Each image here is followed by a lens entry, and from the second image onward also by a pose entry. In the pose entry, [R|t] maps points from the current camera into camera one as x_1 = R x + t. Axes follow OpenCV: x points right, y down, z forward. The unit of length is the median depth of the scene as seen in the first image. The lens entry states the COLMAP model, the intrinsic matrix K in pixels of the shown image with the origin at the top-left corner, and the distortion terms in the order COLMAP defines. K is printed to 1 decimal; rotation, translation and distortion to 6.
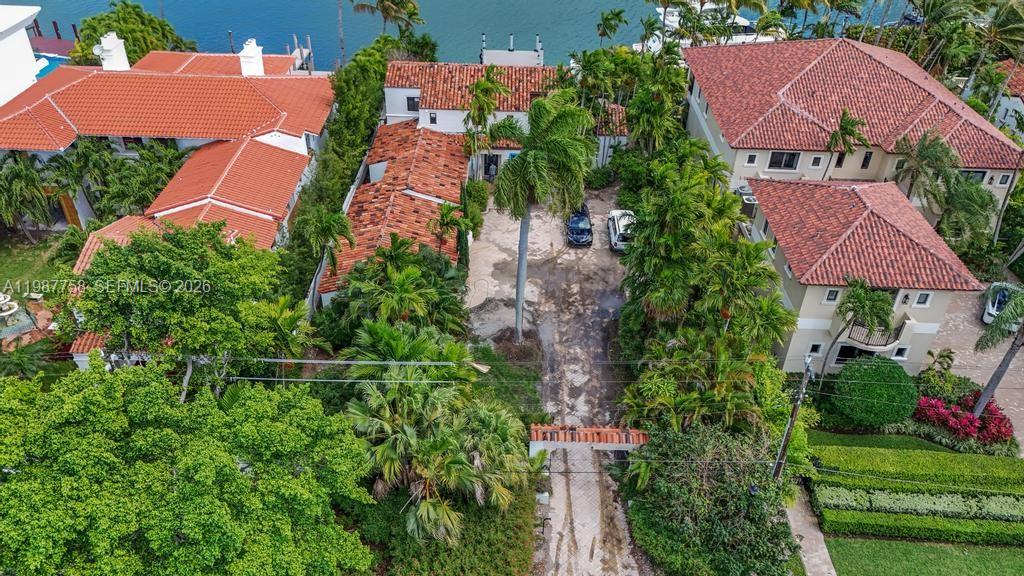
lens RADIAL K [[748.7, 0, 512.0], [0, 748.7, 288.0], [0, 0, 1]] dist [0.079052, -0.102051]
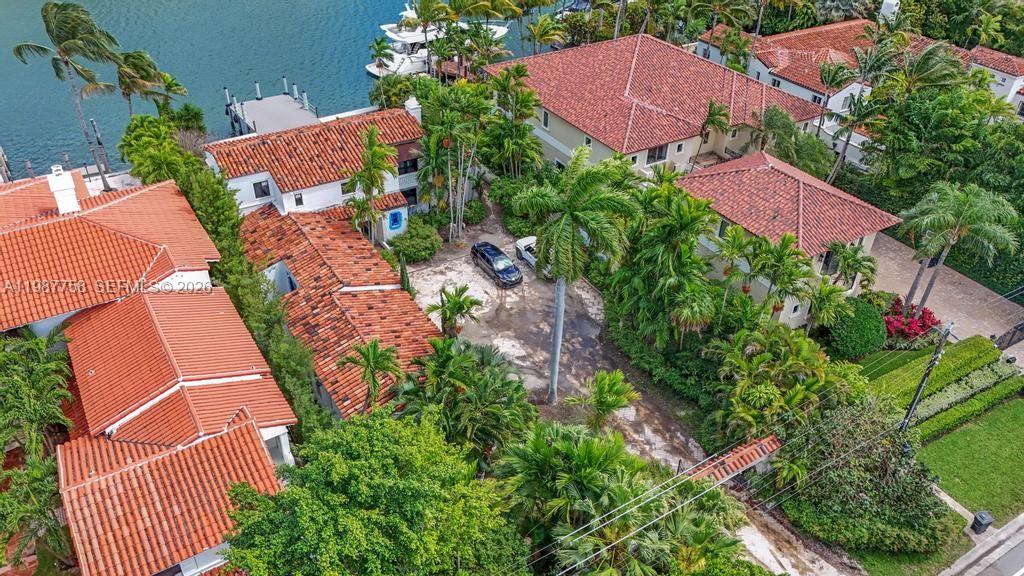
lens RADIAL K [[748.7, 0, 512.0], [0, 748.7, 288.0], [0, 0, 1]] dist [0.079052, -0.102051]
pose [[0.846159, -0.318135, 0.427558, -0.335506], [0.312148, 0.946113, 0.086223, -0.138654], [-0.431948, 0.060503, 0.899867, 0.113297]]
